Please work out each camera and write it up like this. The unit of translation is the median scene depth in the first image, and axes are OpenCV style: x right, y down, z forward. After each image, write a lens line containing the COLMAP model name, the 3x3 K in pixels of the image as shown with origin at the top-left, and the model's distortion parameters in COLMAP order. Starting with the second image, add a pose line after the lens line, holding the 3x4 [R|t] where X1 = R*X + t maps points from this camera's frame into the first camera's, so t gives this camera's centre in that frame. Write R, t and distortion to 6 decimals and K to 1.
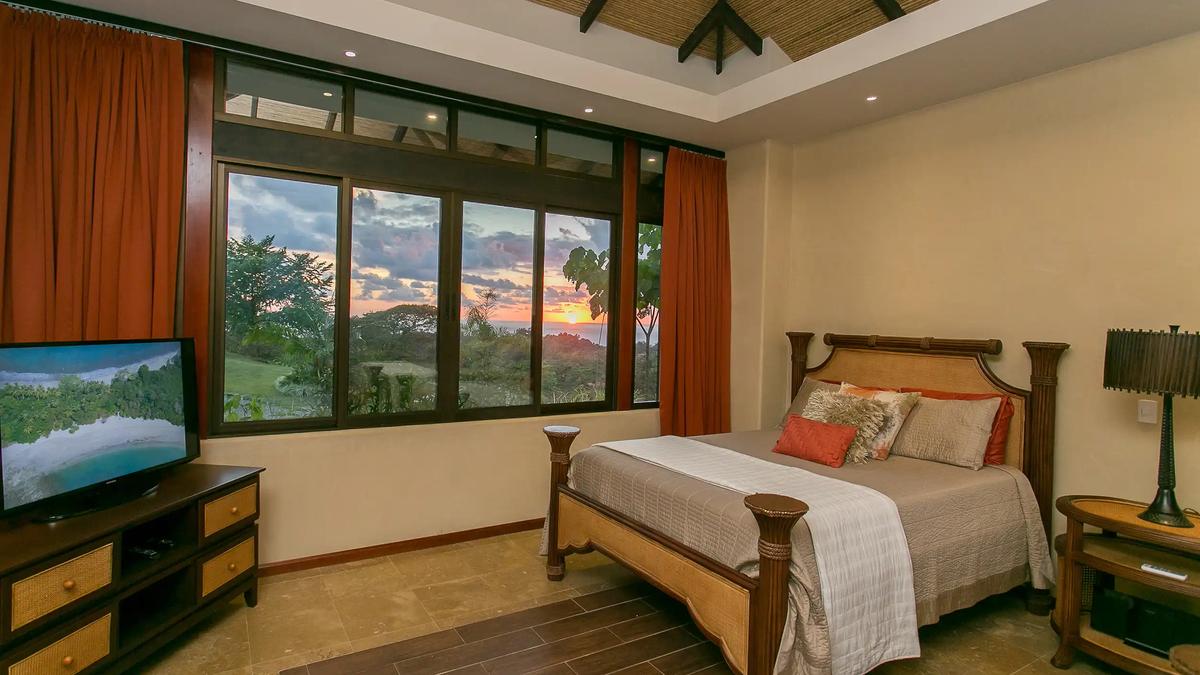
lens RADIAL K [[601.9, 0, 575.7], [0, 601.9, 331.5], [0, 0, 1]] dist [0.003645, 0.000590]
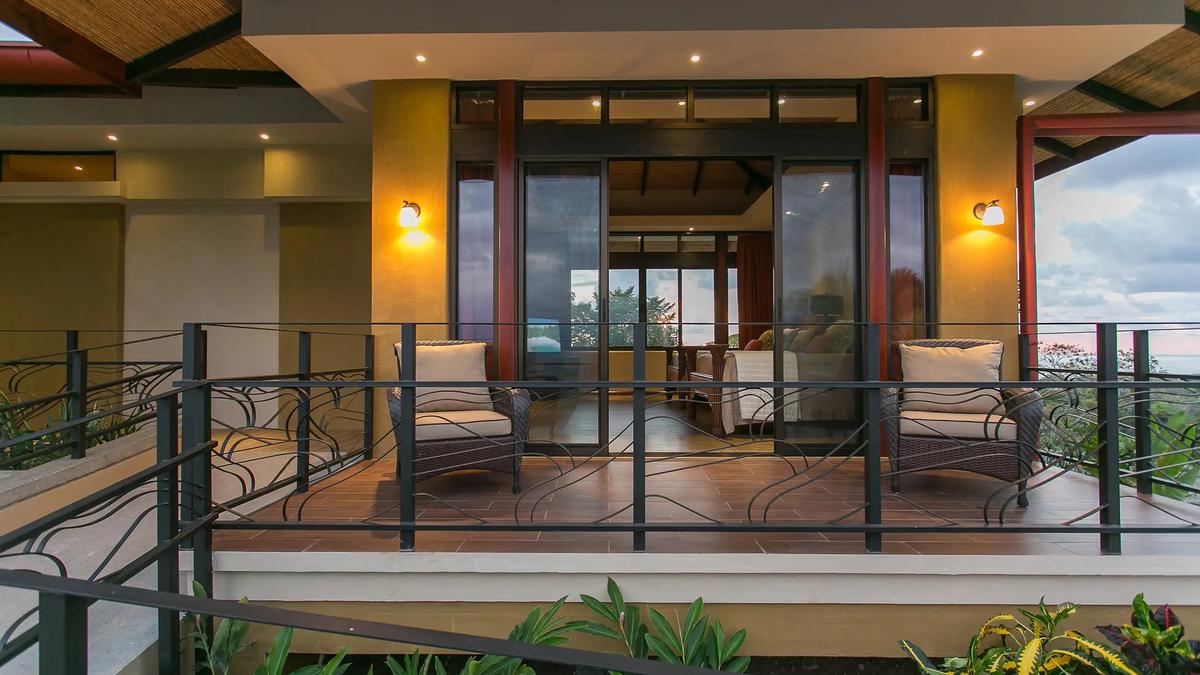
lens RADIAL K [[538.1, 0, 600.0], [0, 538.1, 337.5], [0, 0, 1]] dist [0.000815, 0.000074]
pose [[0.852885, -0.037206, -0.520772, 1.035525], [0.015106, 0.998798, -0.046620, 0.231544], [0.521880, 0.031895, 0.852422, -1.359699]]
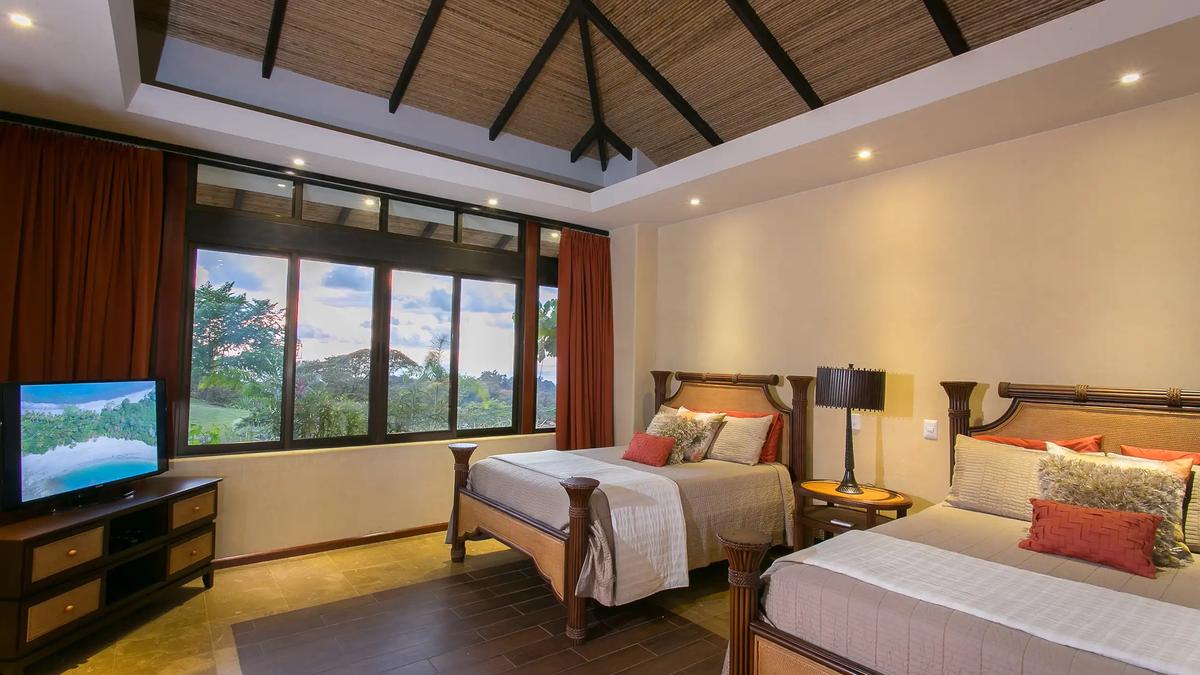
lens RADIAL K [[562.4, 0, 598.6], [0, 562.4, 346.4], [0, 0, 1]] dist [0.000045, 0.000723]
pose [[0.993565, -0.002819, 0.113227, 0.134066], [0.008195, 0.998860, -0.047037, 0.005930], [-0.112965, 0.047662, 0.992455, -0.268468]]
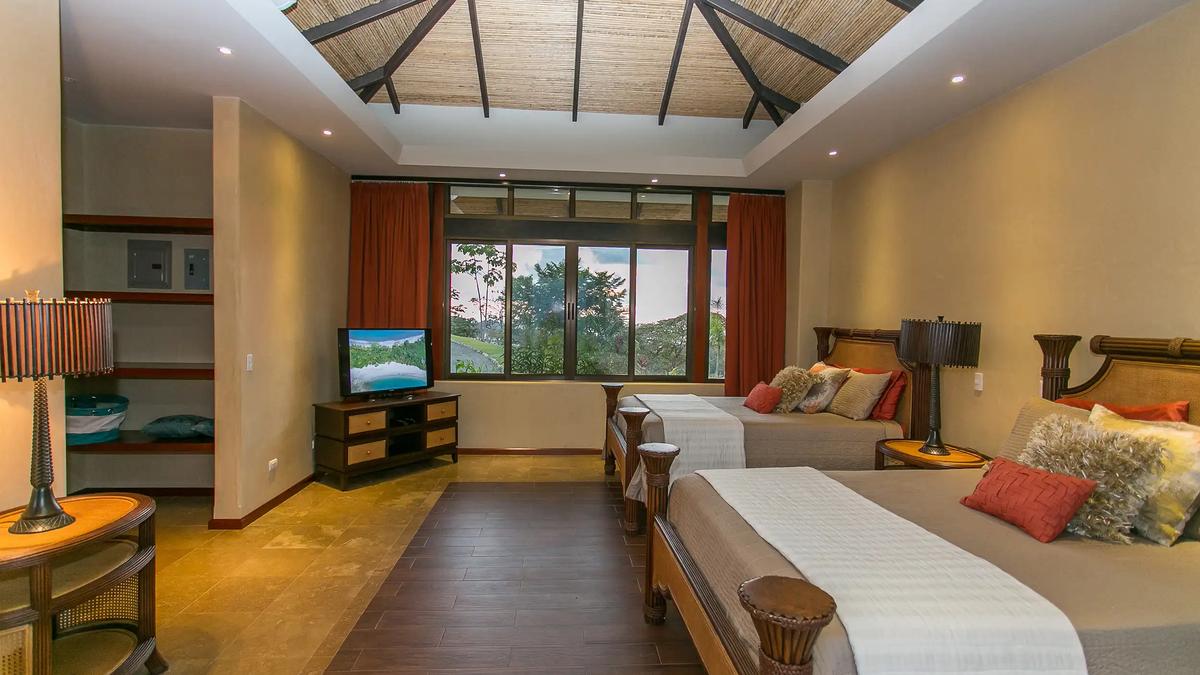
lens RADIAL K [[562.4, 0, 598.6], [0, 562.4, 346.4], [0, 0, 1]] dist [0.000045, 0.000723]
pose [[0.897557, 0.011147, -0.440757, 0.627736], [-0.003860, 0.999841, 0.017428, 0.030860], [0.440881, -0.013942, 0.897457, -0.406952]]
